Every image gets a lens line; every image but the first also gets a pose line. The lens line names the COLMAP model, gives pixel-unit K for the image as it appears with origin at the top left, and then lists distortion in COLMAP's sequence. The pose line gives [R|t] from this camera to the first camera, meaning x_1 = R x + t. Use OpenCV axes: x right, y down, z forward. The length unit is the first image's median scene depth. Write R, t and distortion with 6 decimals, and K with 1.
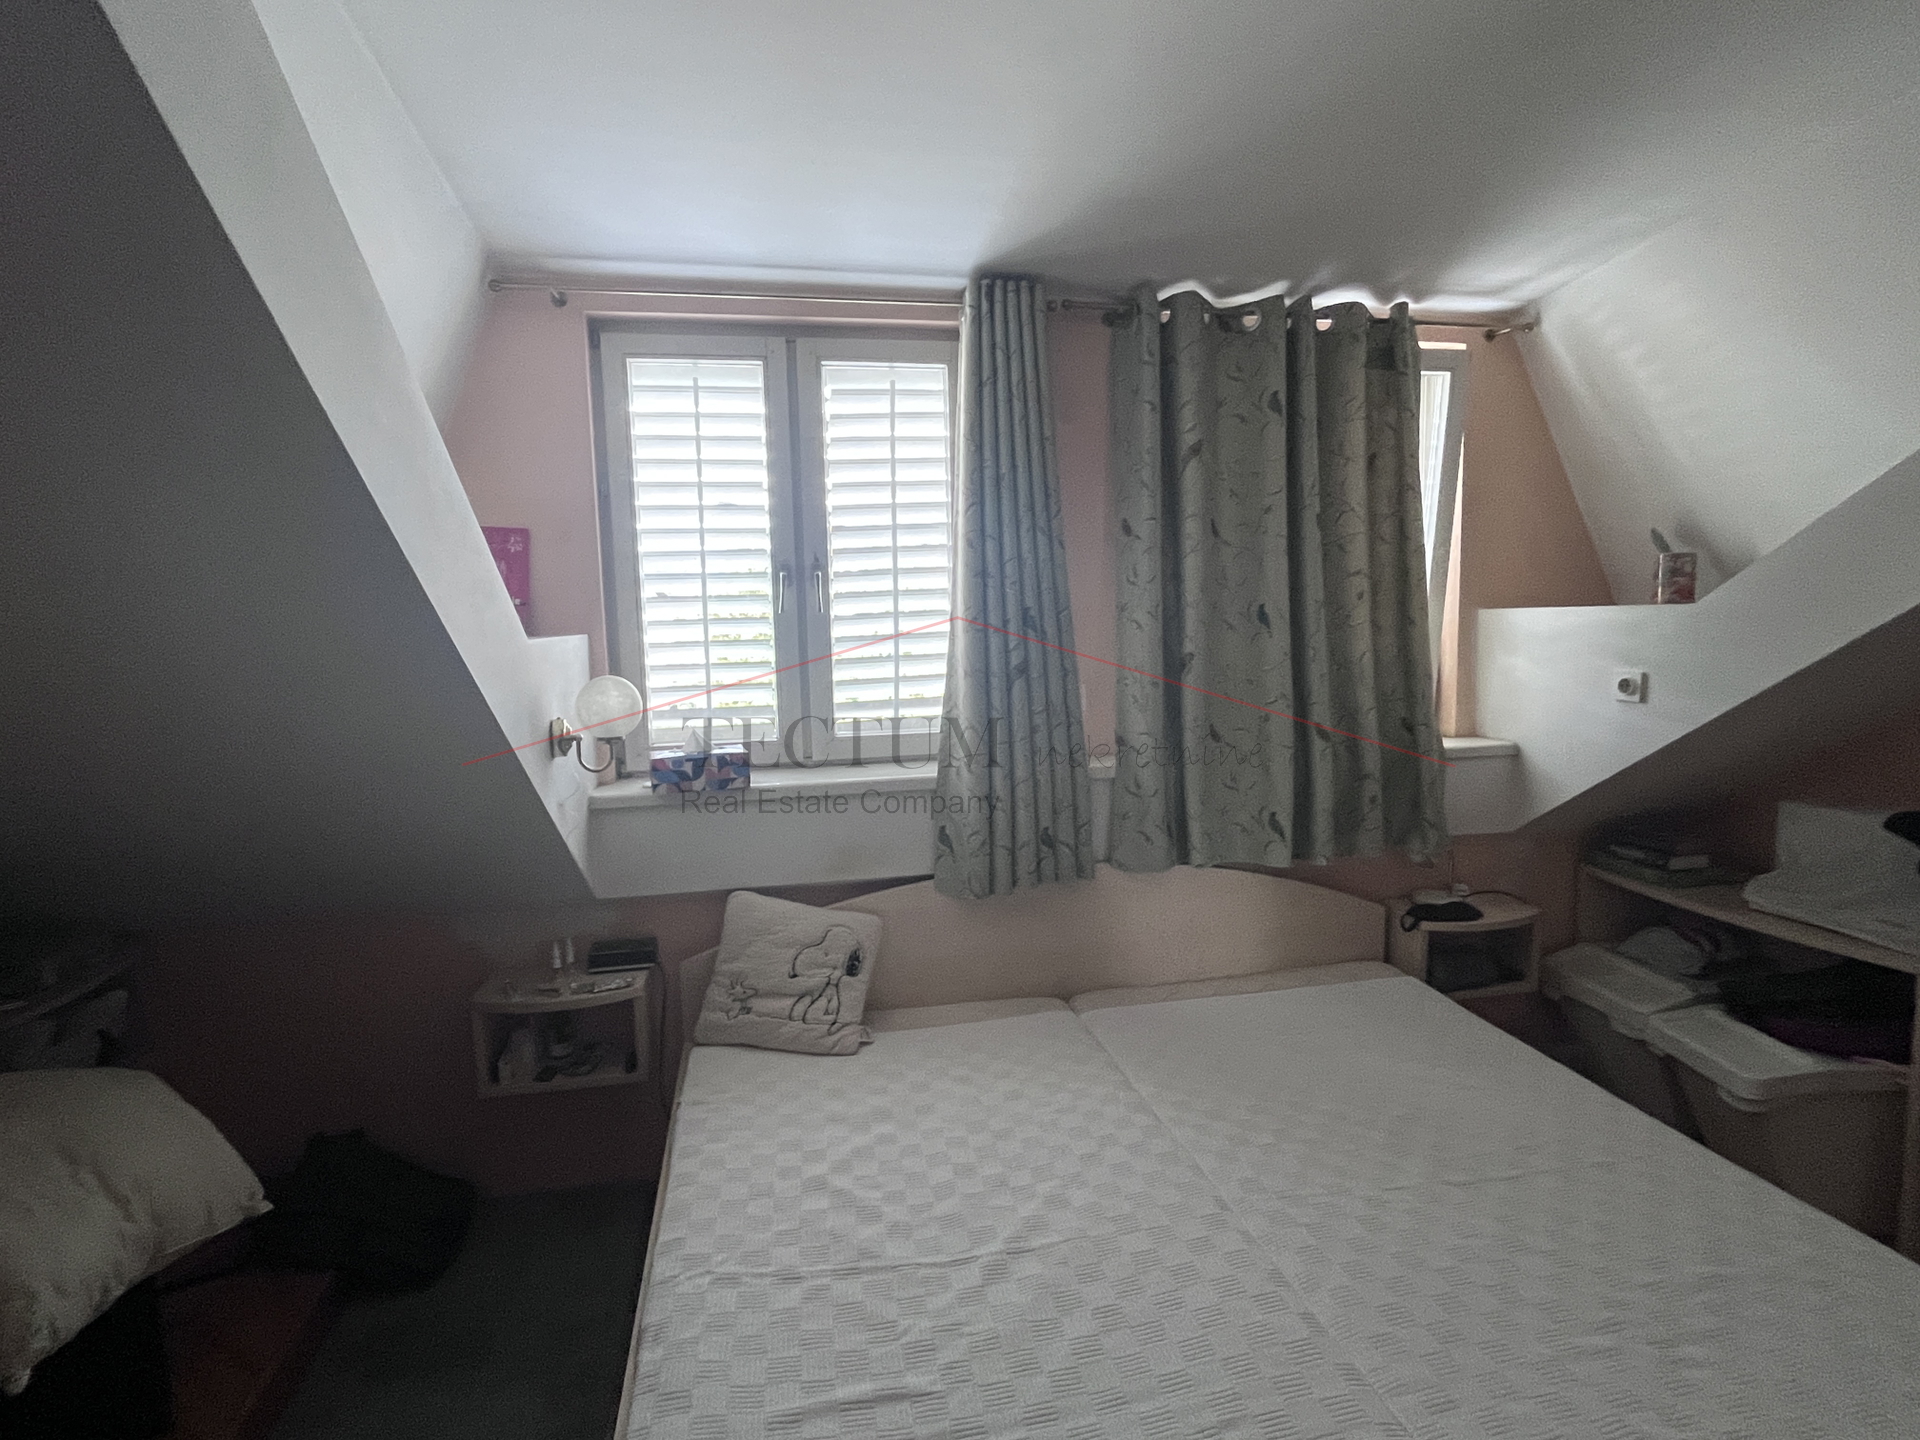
lens RADIAL K [[952.8, 0, 952.0], [0, 952.8, 714.5], [0, 0, 1]] dist [-0.003078, -0.001153]
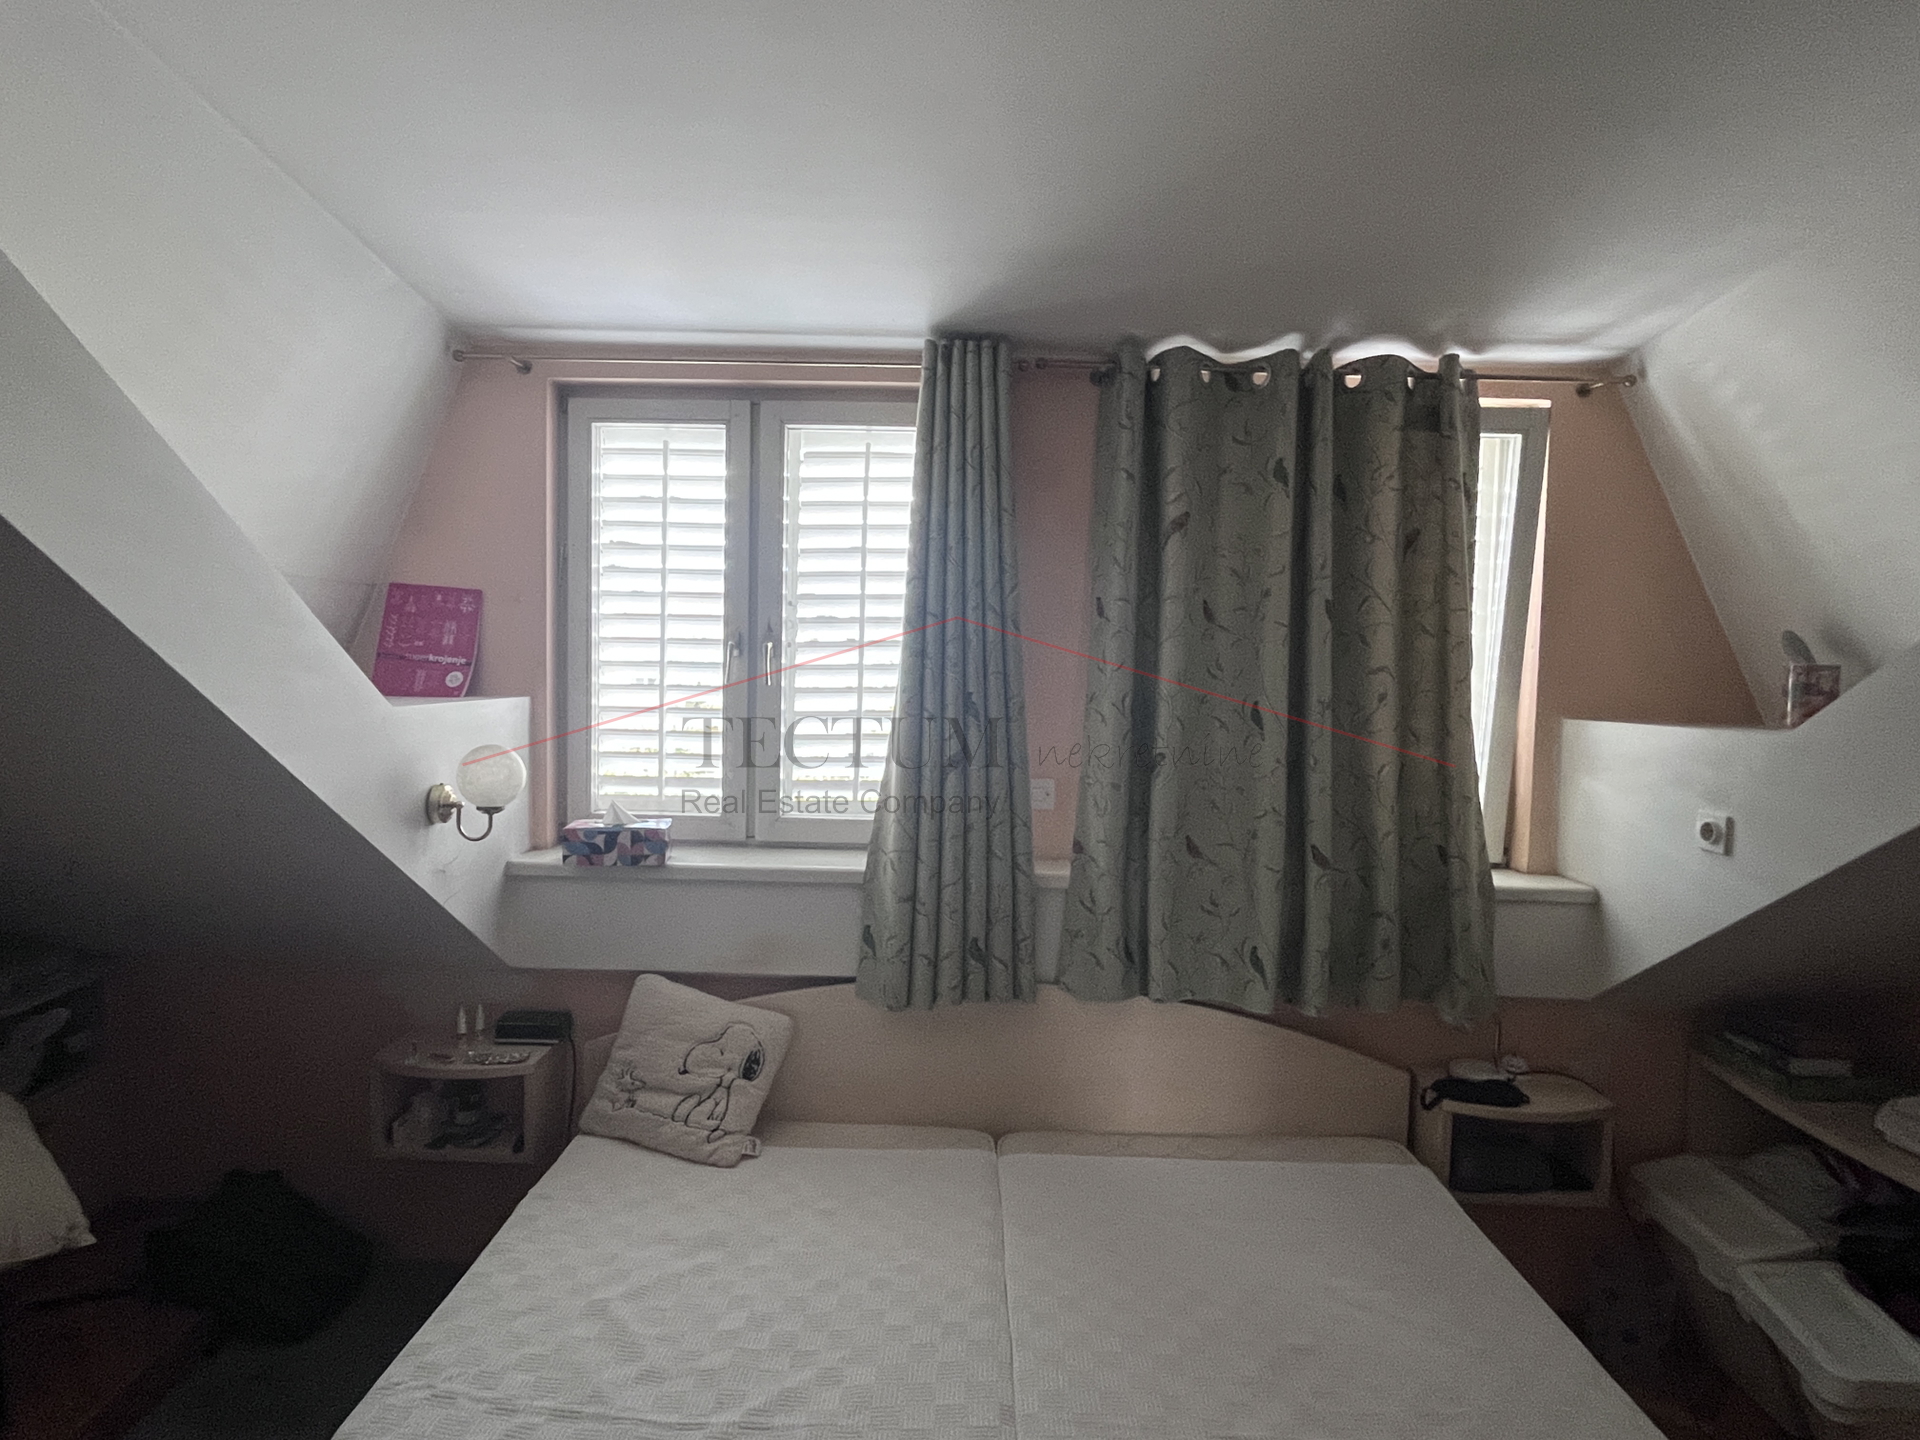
lens RADIAL K [[1040.1, 0, 952.1], [0, 1040.1, 711.9], [0, 0, 1]] dist [-0.003087, -0.000547]
pose [[0.977431, 0.056525, -0.203554, 0.263805], [-0.067906, 0.996470, -0.049365, -0.043481], [0.200045, 0.062074, 0.977818, 0.028970]]
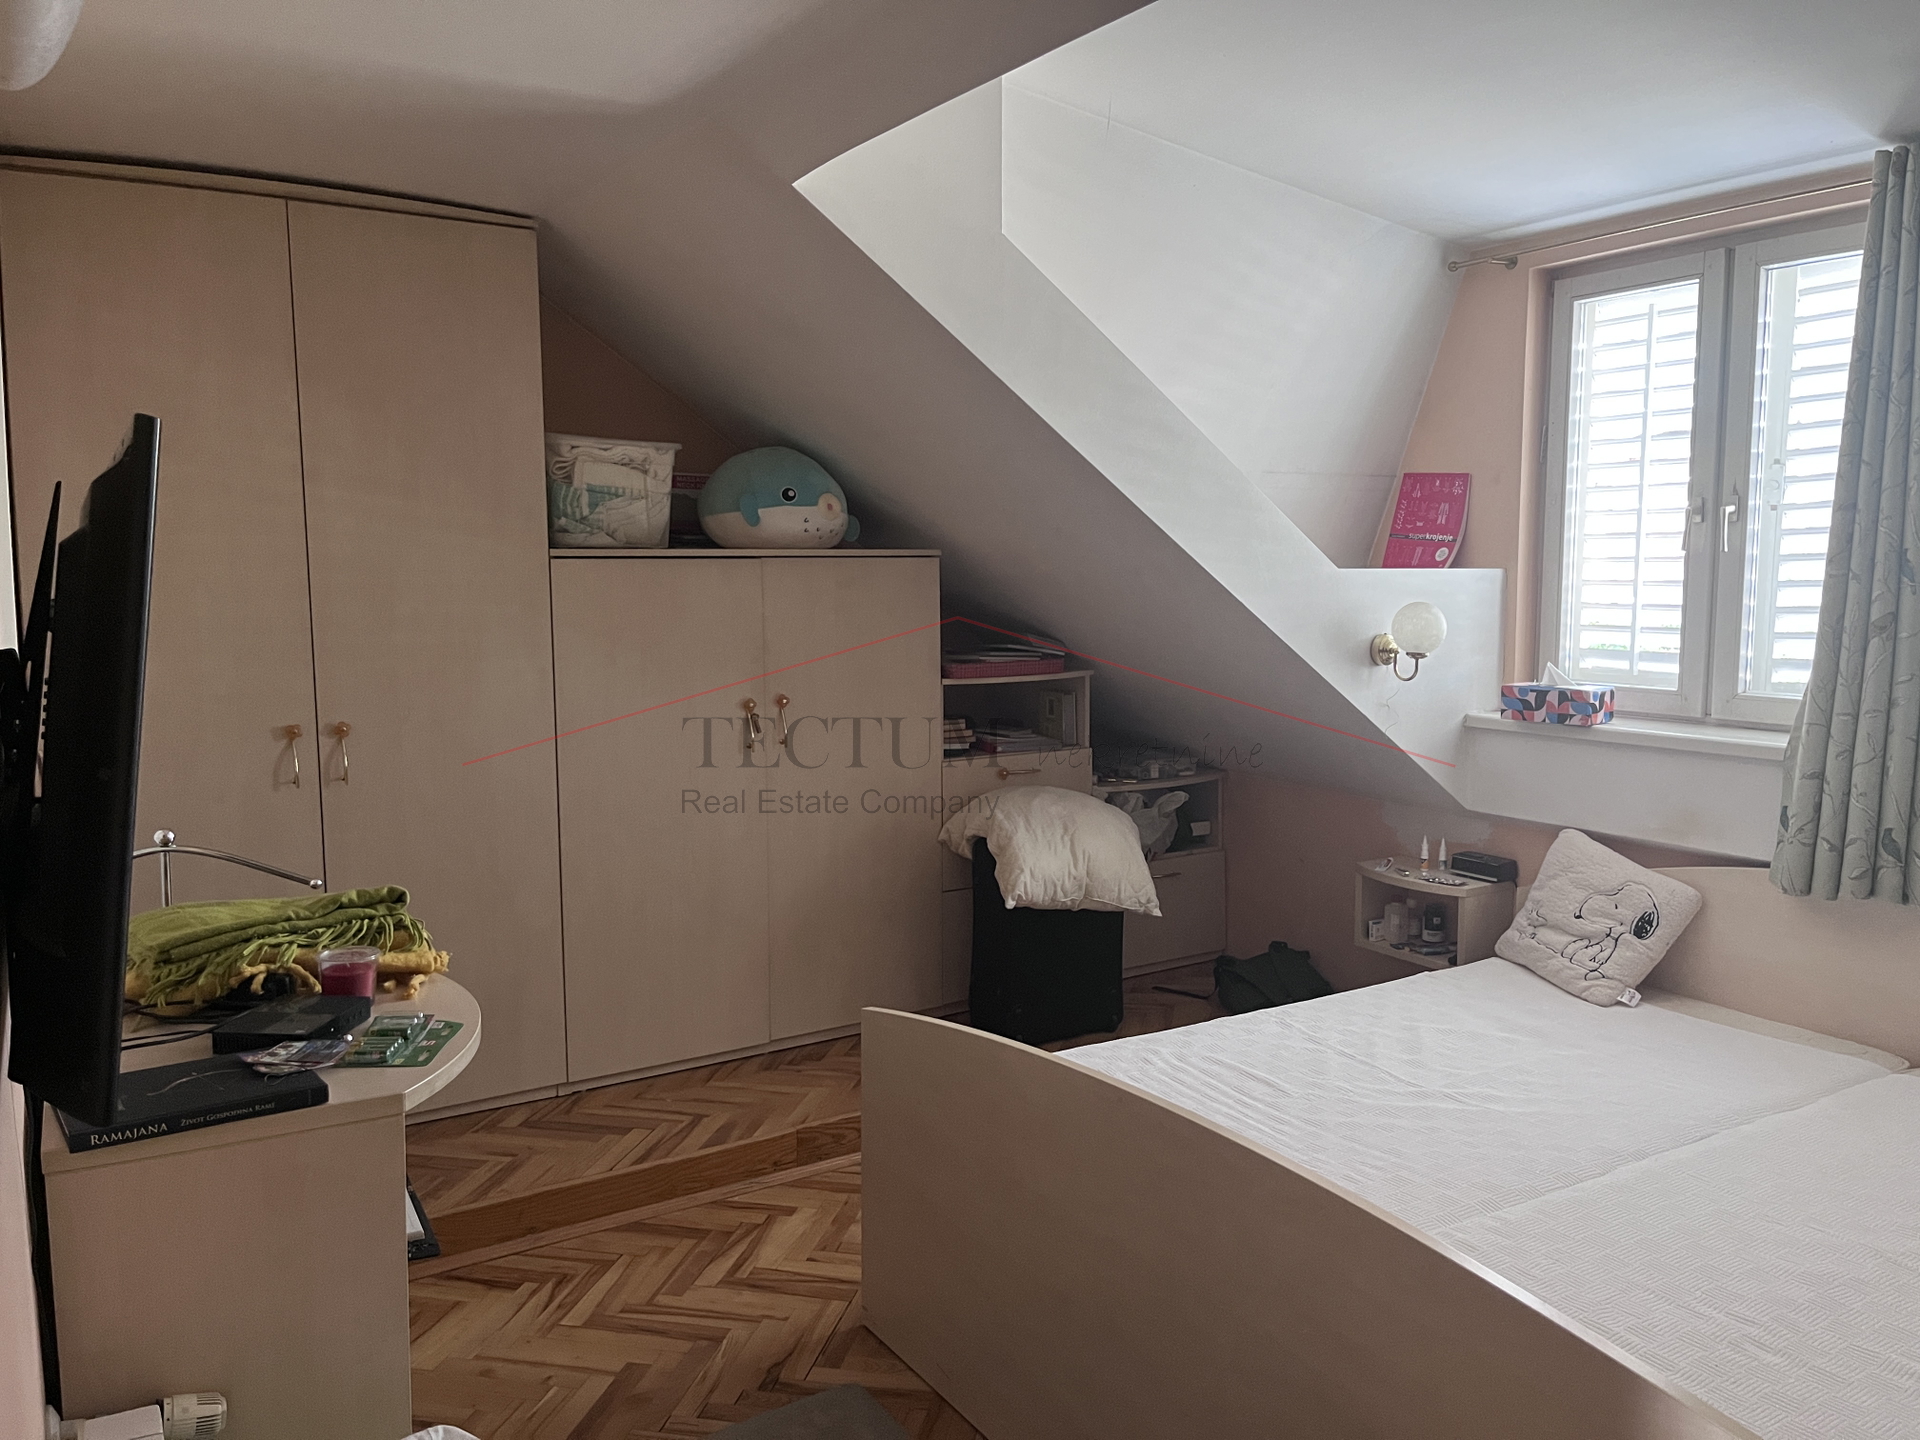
lens RADIAL K [[1460.3, 0, 966.2], [0, 1460.3, 720.2], [0, 0, 1]] dist [0.053679, -0.071052]
pose [[0.359736, 0.120541, -0.925235, 0.940047], [-0.110040, 0.990181, 0.086218, 0.009062], [0.926543, 0.070797, 0.369468, -0.162480]]
